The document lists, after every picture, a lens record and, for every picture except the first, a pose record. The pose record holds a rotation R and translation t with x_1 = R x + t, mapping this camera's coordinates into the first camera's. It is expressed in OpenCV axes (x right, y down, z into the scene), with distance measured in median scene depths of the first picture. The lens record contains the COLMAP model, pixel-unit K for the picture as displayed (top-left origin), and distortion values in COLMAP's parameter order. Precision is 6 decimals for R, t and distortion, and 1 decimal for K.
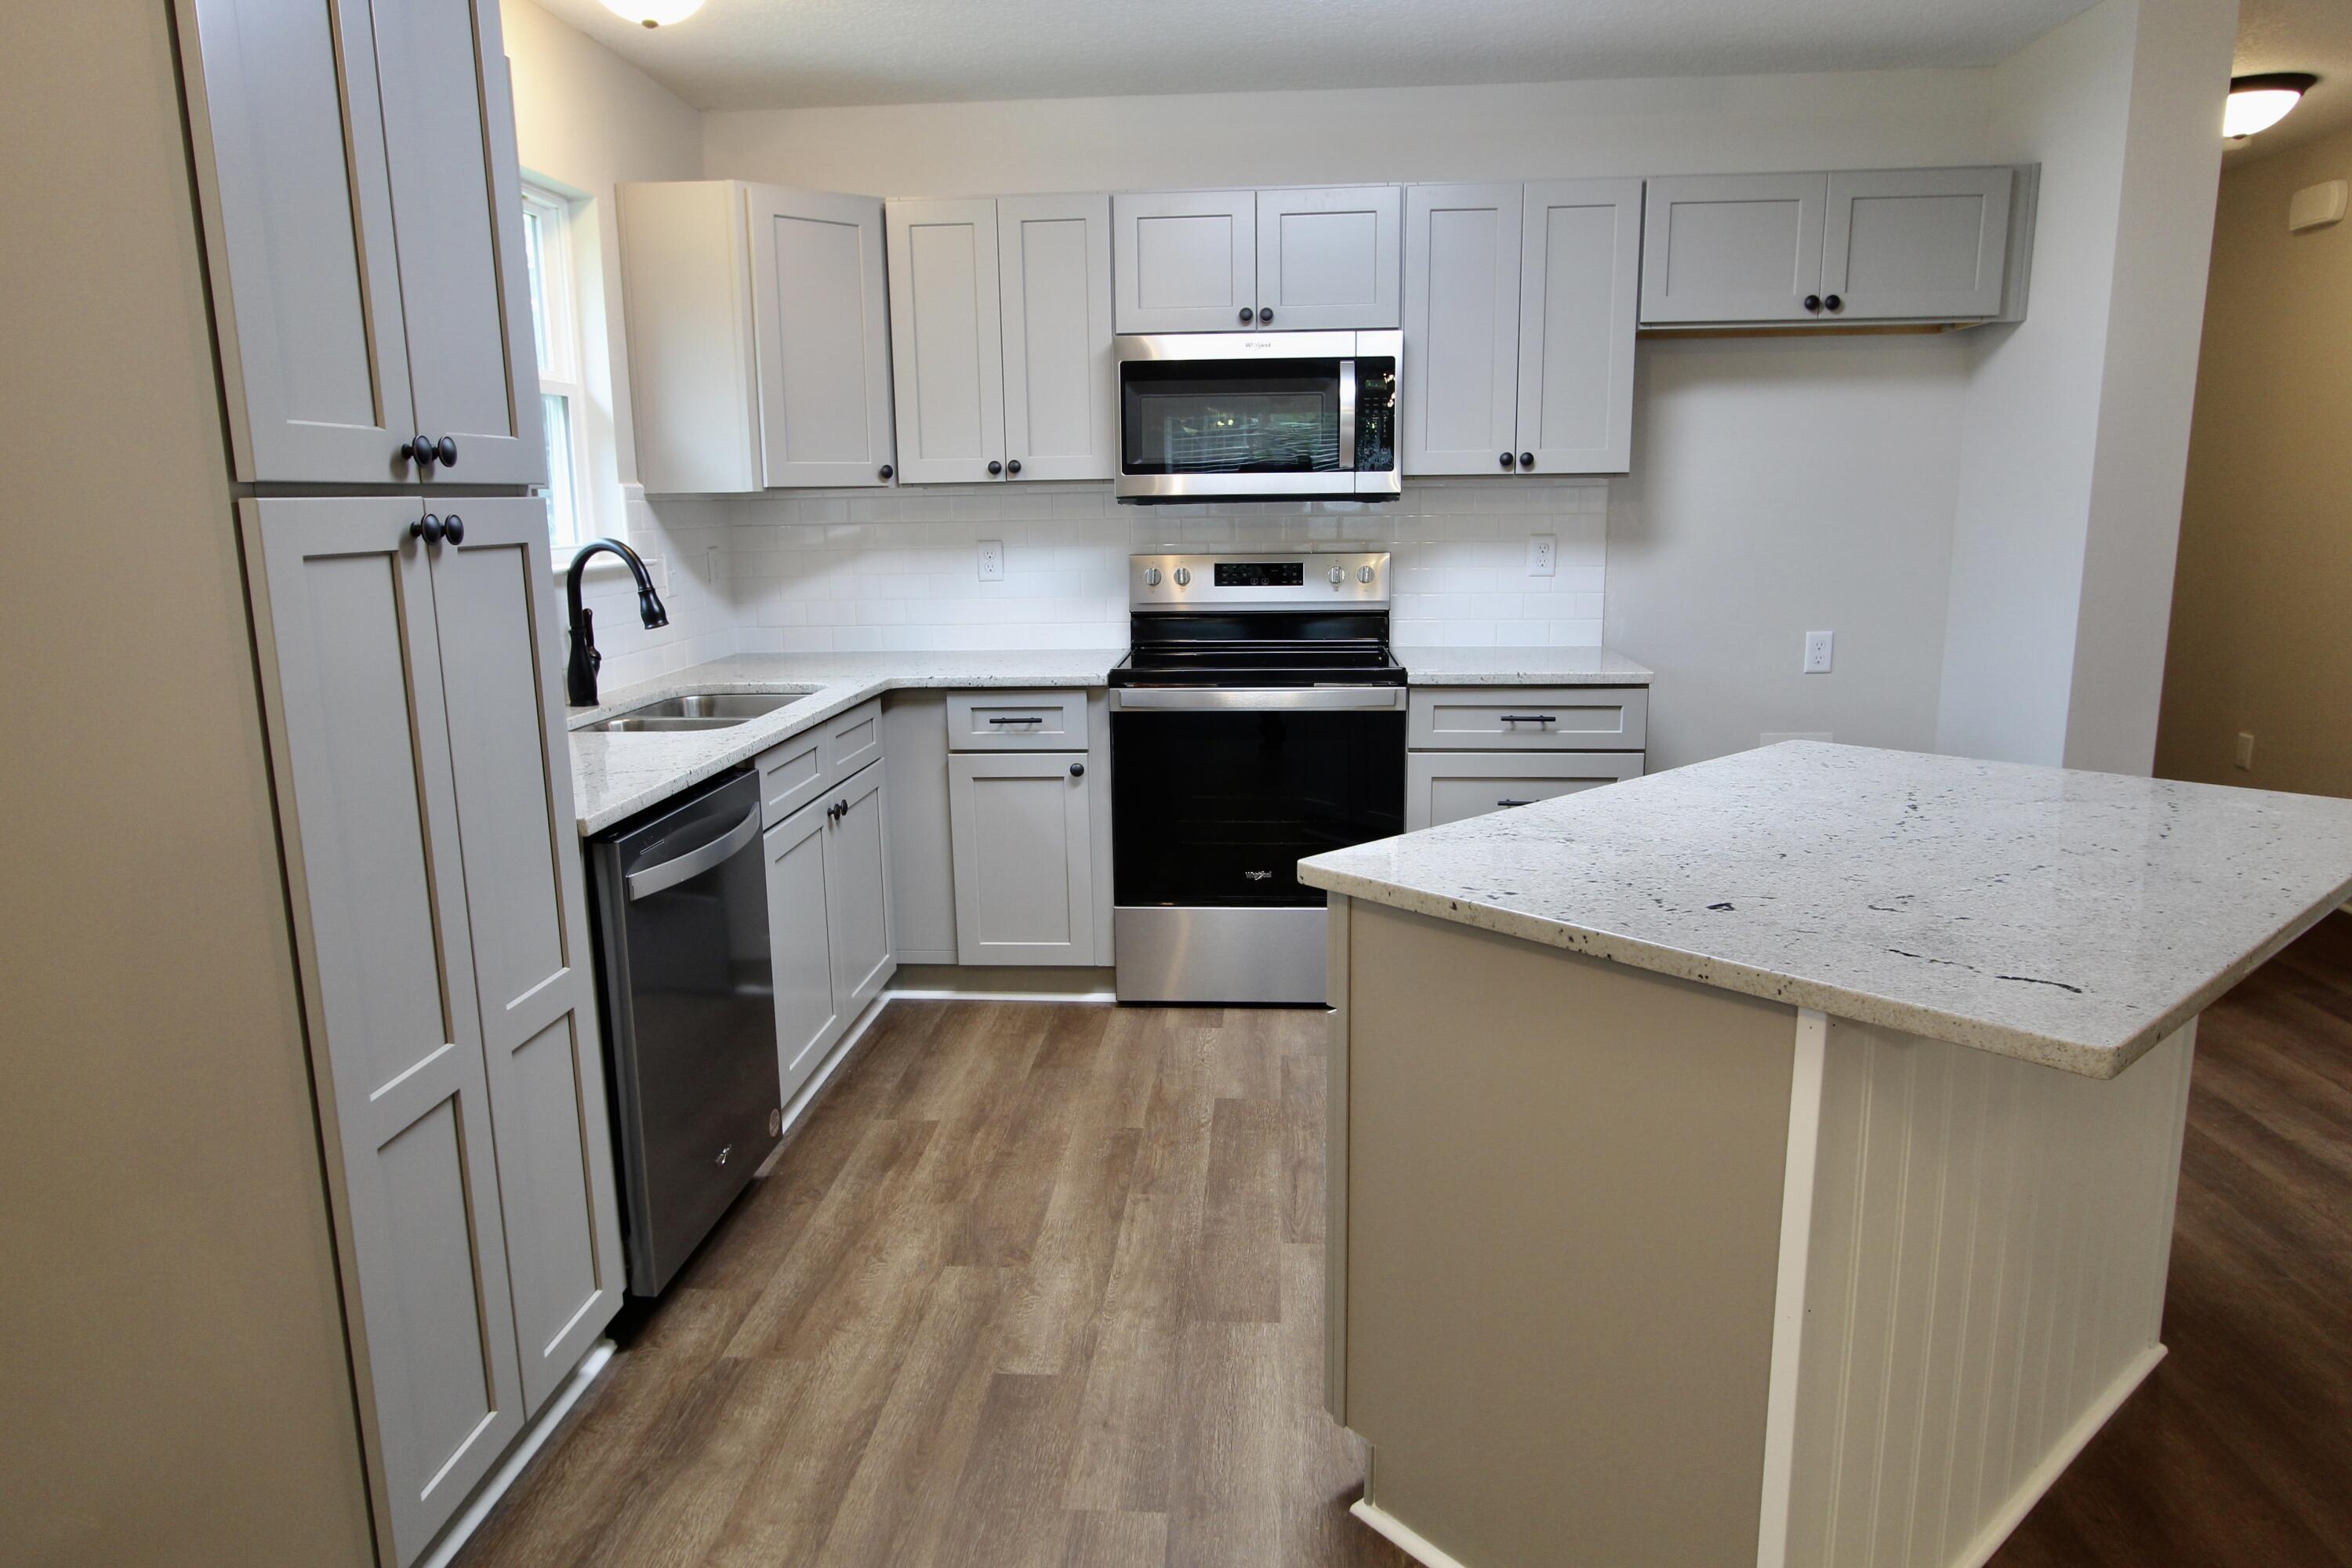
lens RADIAL K [[1459.4, 0, 1174.7], [0, 1459.4, 780.2], [0, 0, 1]] dist [-0.021316, 0.016543]
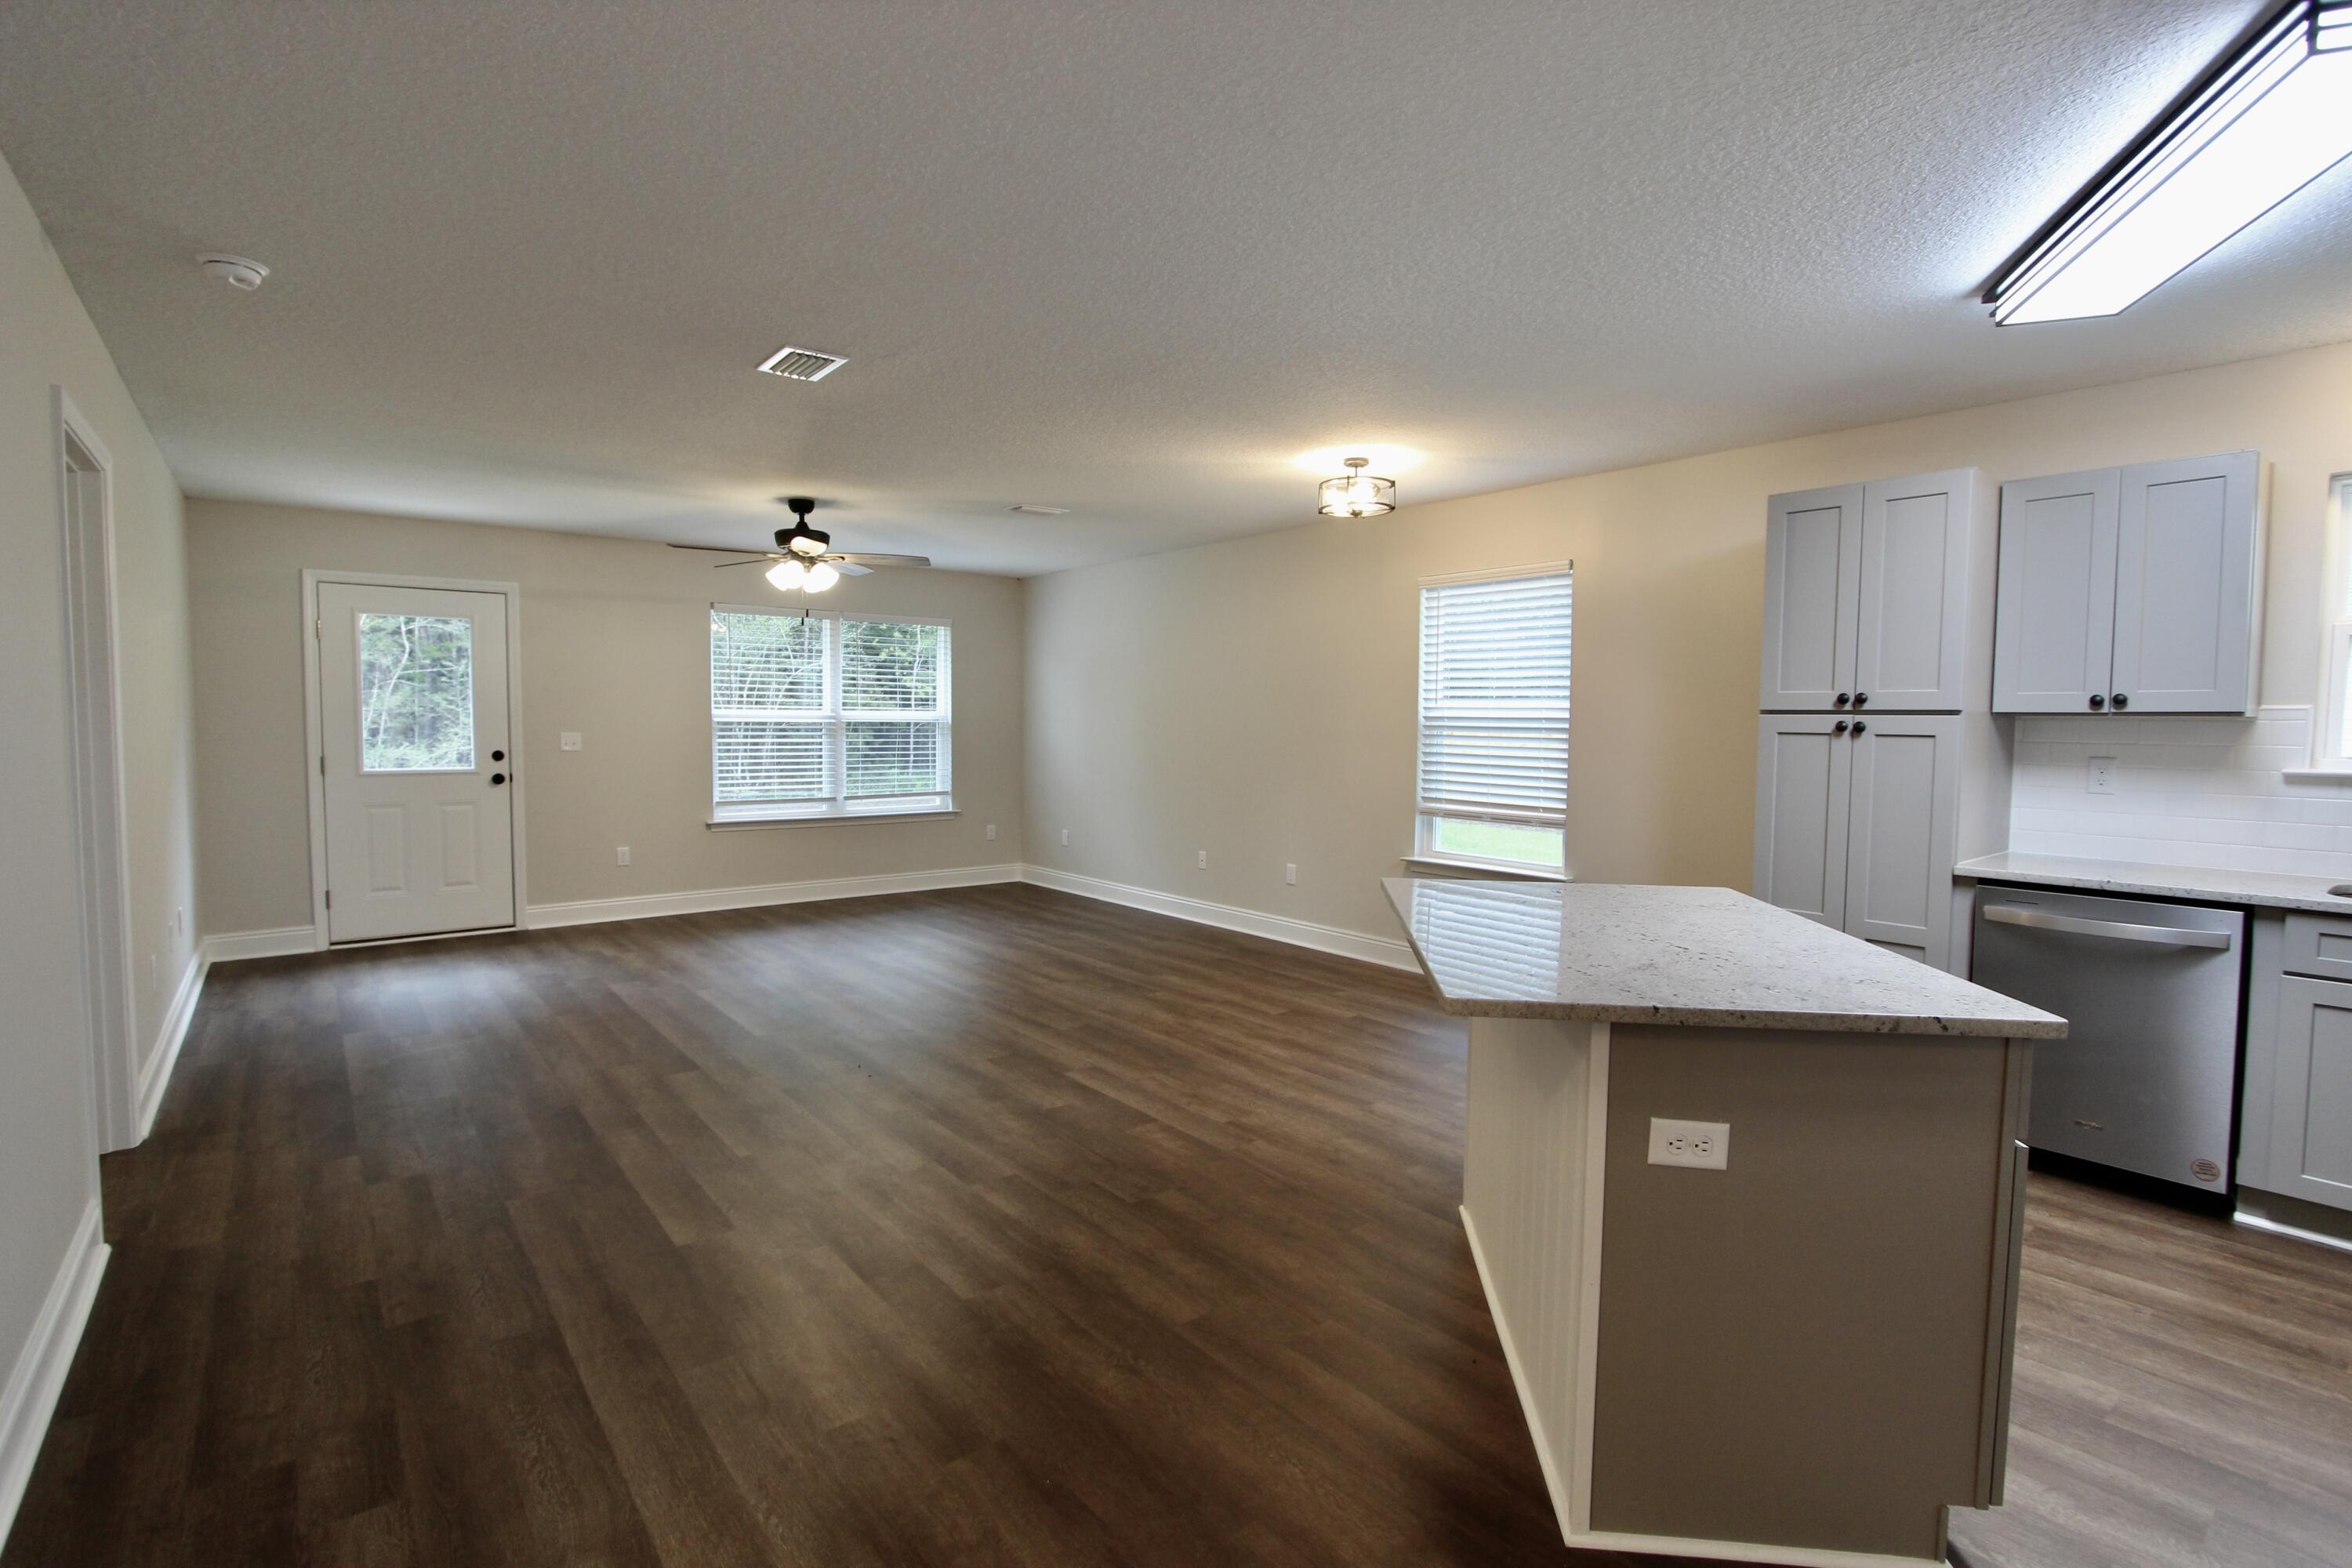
lens RADIAL K [[1087.4, 0, 1173.7], [0, 1087.4, 778.8], [0, 0, 1]] dist [-0.017223, 0.002637]
pose [[-0.728389, 0.046168, -0.683606, 0.851740], [-0.130403, 0.970149, 0.204465, -0.154401], [0.672640, 0.238075, -0.700626, 0.751309]]
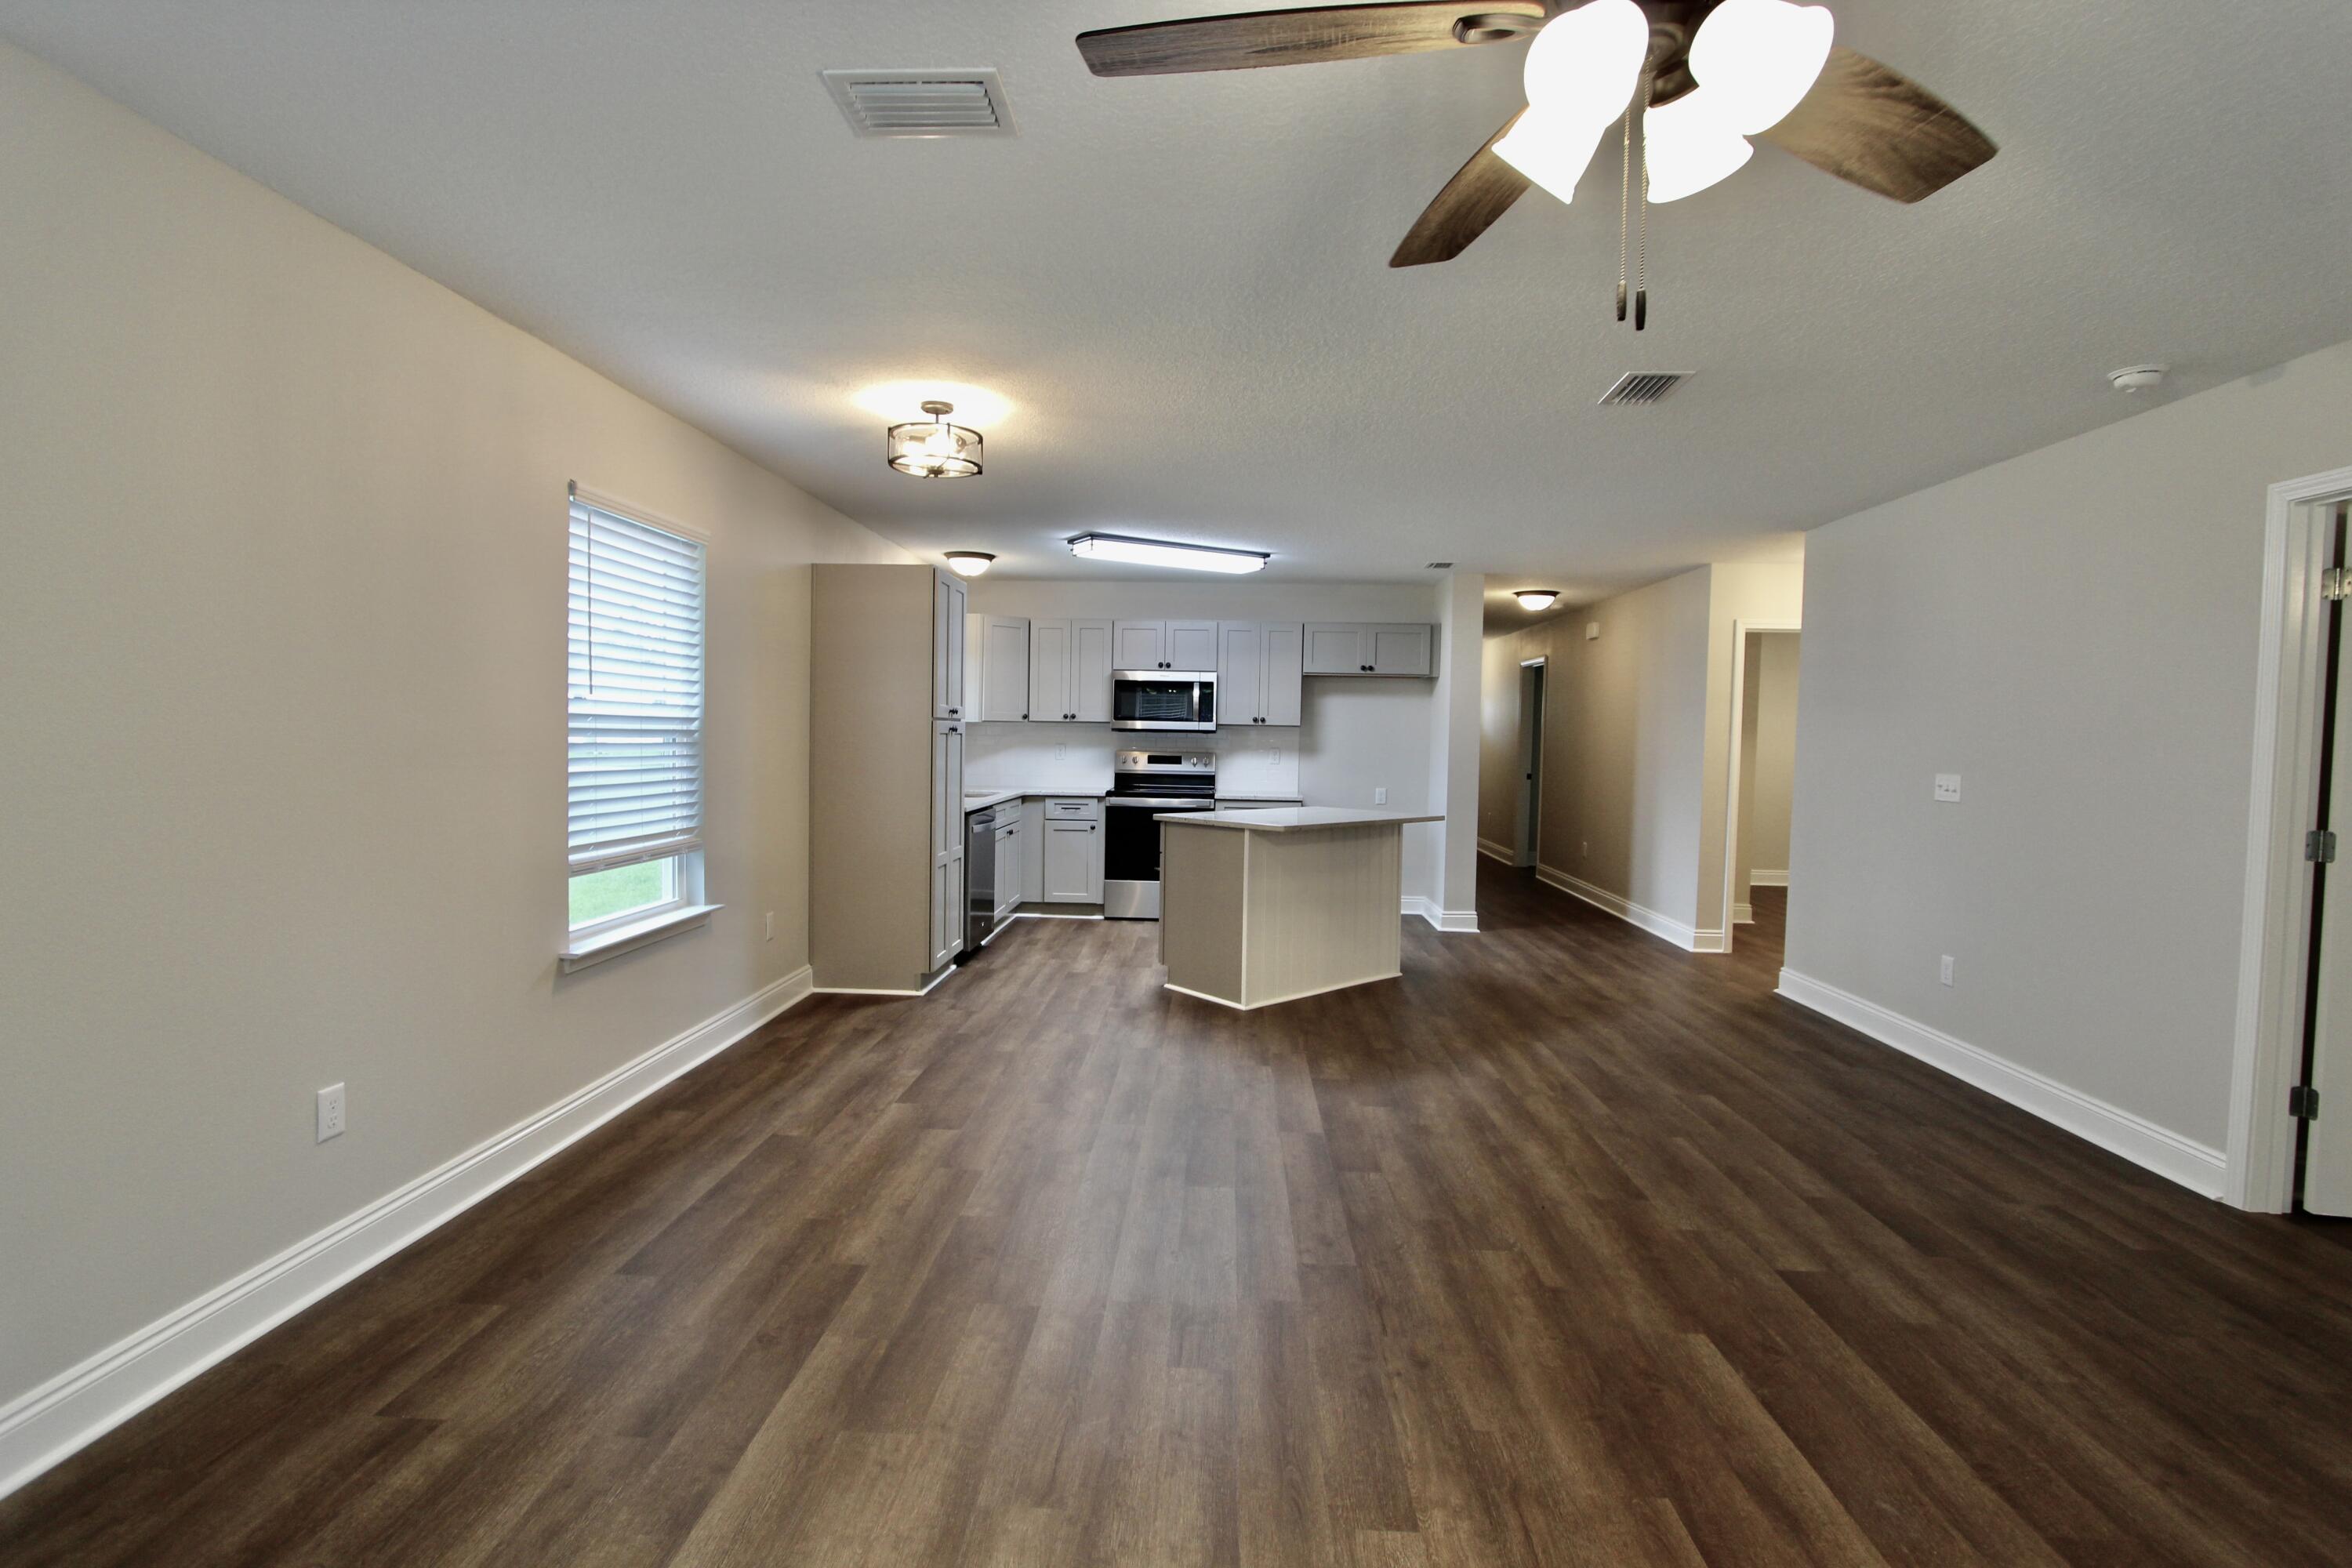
lens RADIAL K [[1087.4, 0, 1173.7], [0, 1087.4, 778.8], [0, 0, 1]] dist [-0.017223, 0.002637]
pose [[0.999201, 0.032198, 0.023698, 0.032676], [-0.028263, 0.988147, -0.150885, 0.207561], [-0.028276, 0.150094, 0.988267, -1.023725]]
